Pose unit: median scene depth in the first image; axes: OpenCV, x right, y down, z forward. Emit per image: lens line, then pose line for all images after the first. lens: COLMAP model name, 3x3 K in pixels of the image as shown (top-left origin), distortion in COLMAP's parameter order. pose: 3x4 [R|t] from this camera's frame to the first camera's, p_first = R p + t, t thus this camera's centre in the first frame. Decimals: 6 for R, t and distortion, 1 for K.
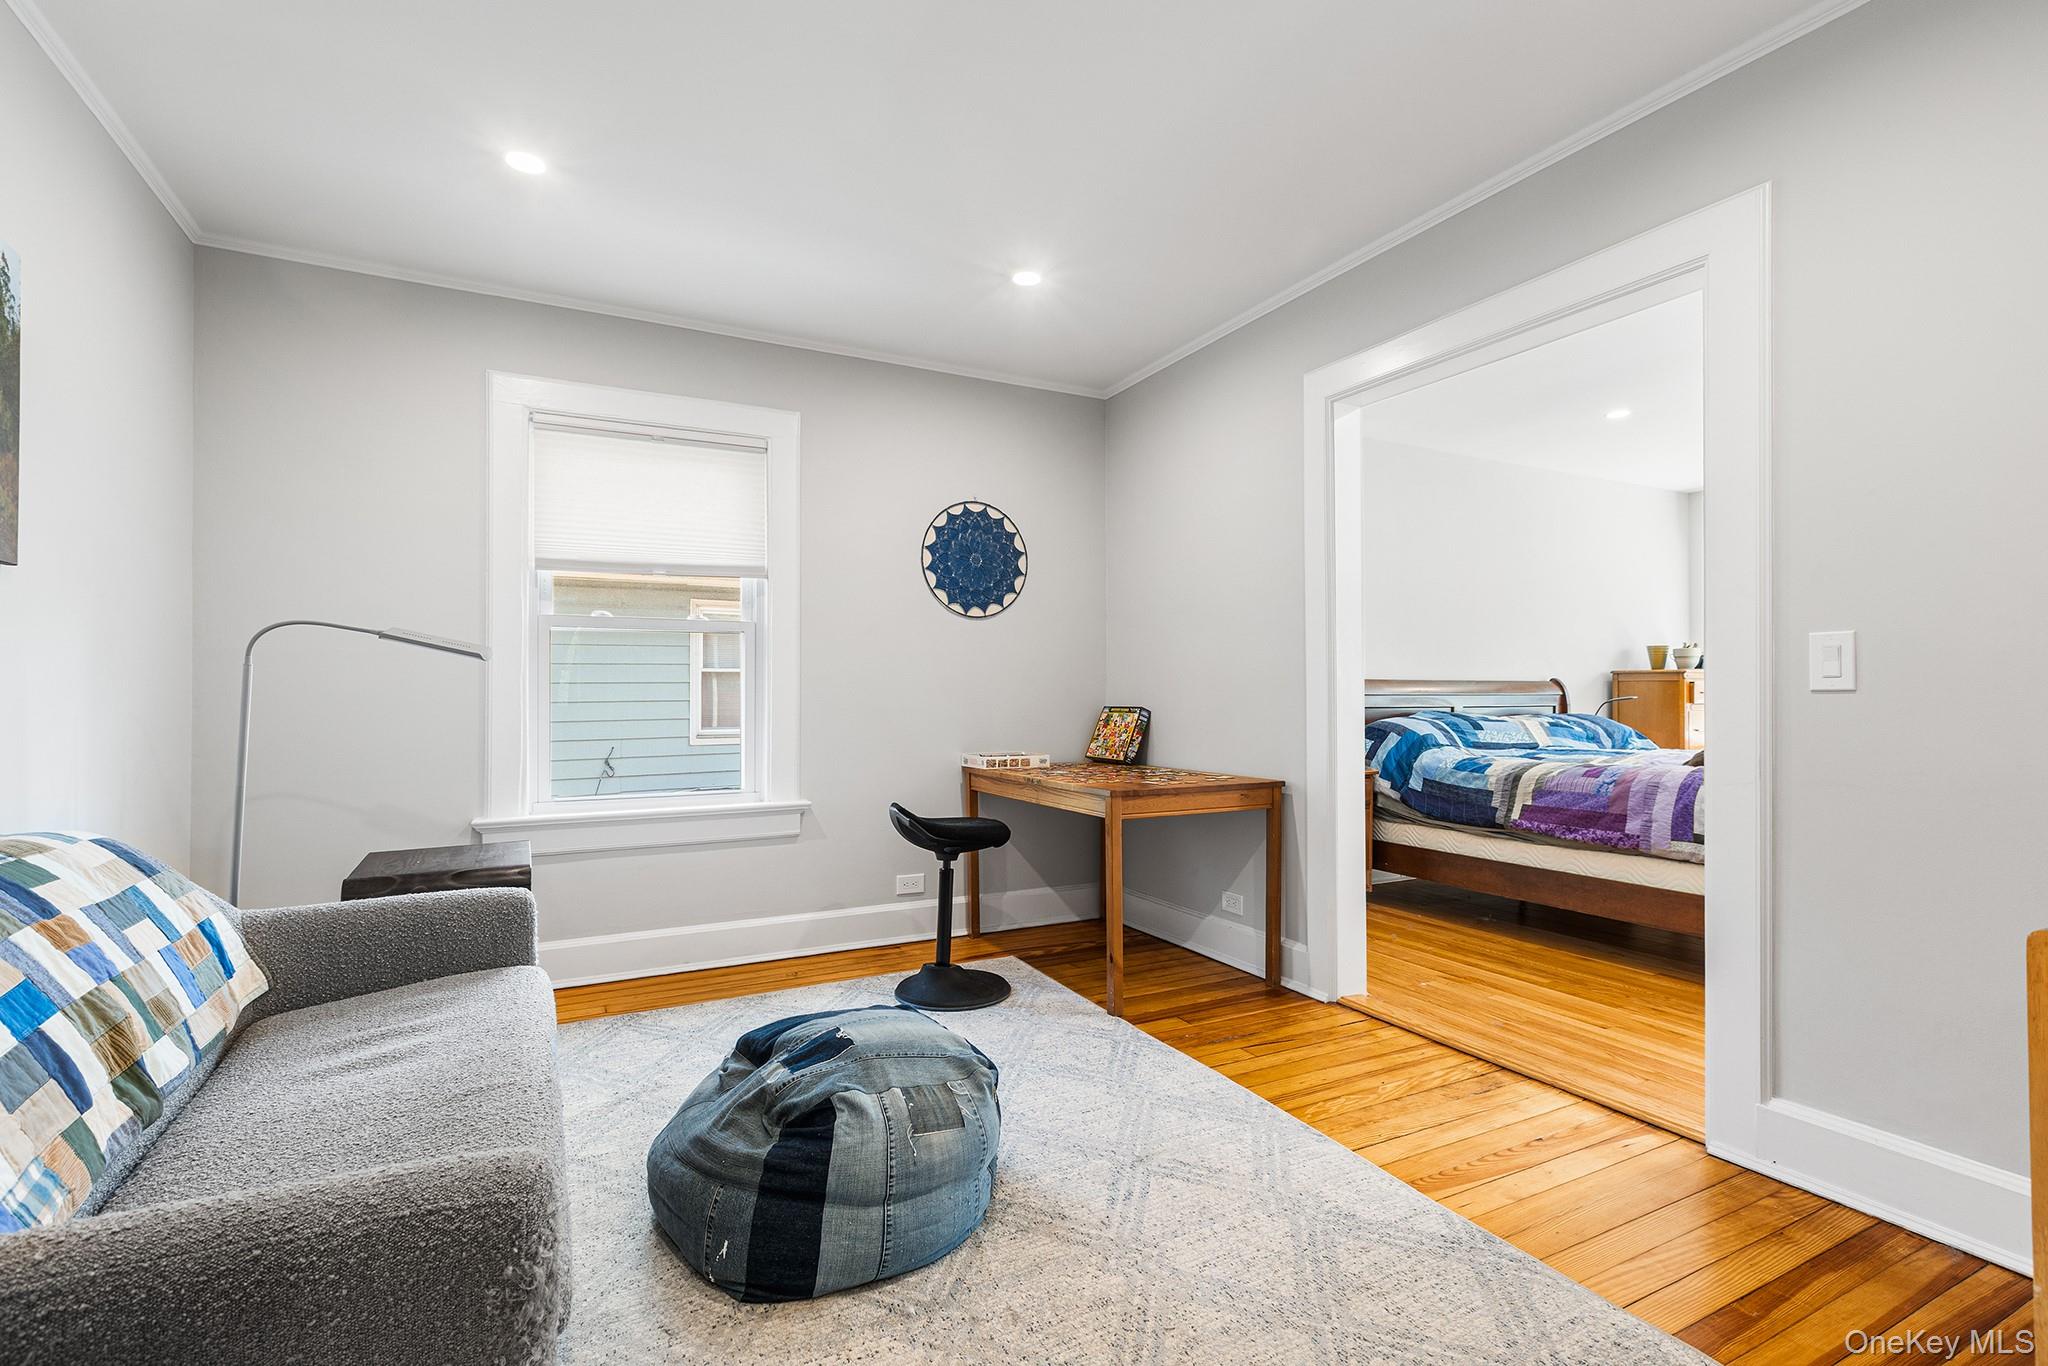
lens RADIAL K [[931.0, 0, 1018.3], [0, 931.0, 690.0], [0, 0, 1]] dist [-0.001105, -0.000114]
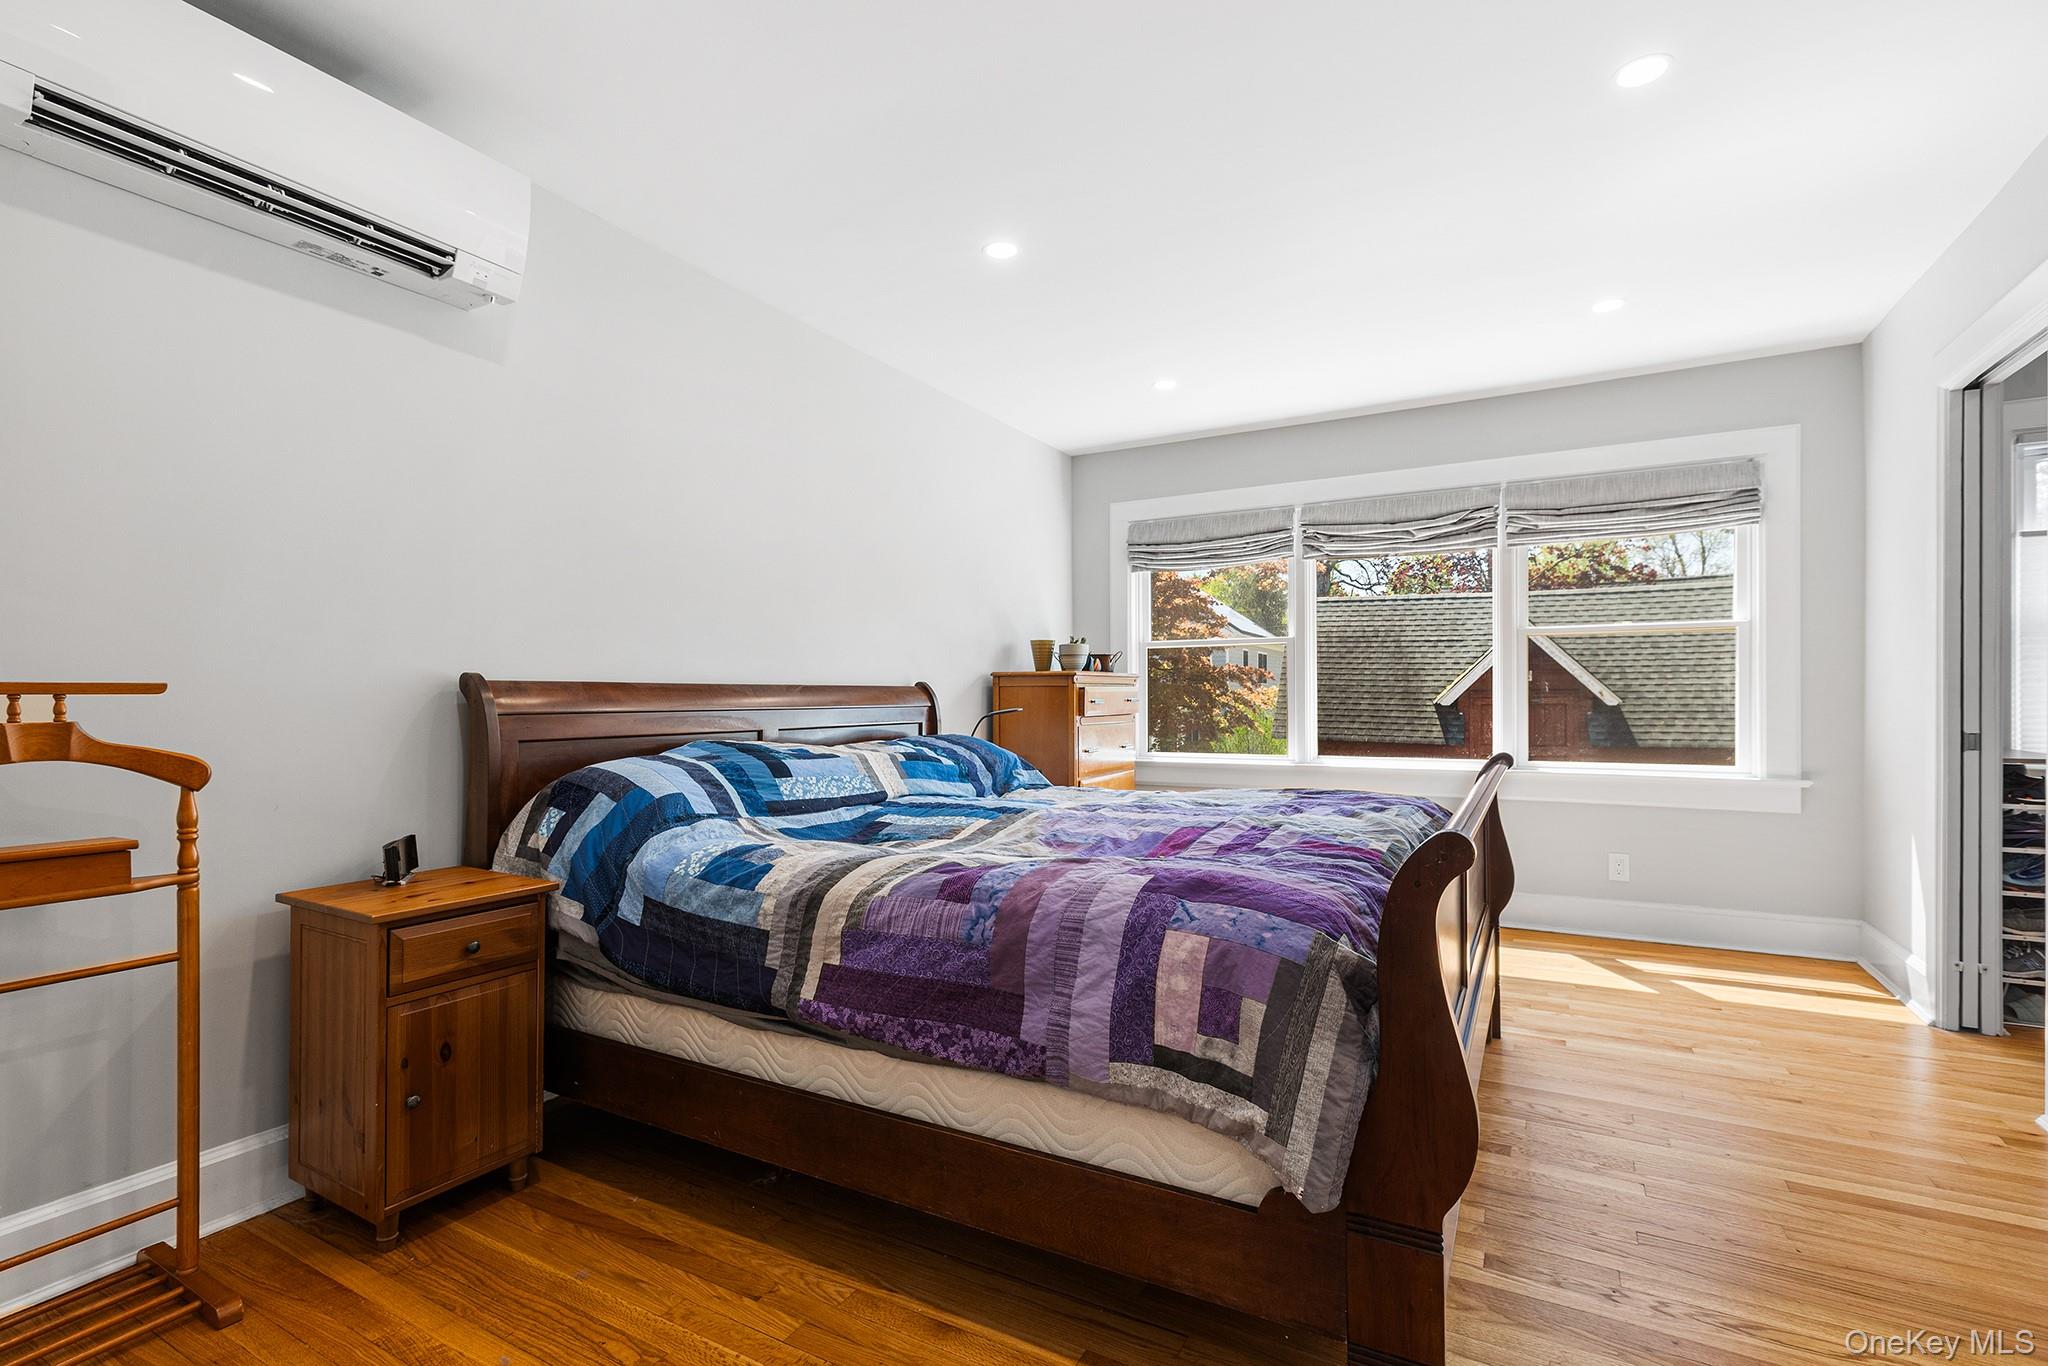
lens RADIAL K [[941.1, 0, 1025.0], [0, 941.1, 678.7], [0, 0, 1]] dist [-0.001284, -0.000637]
pose [[0.823623, 0.008727, 0.567070, 0.310033], [0.000162, 0.999878, -0.015623, -0.005101], [-0.567138, 0.012960, 0.823521, 0.486885]]
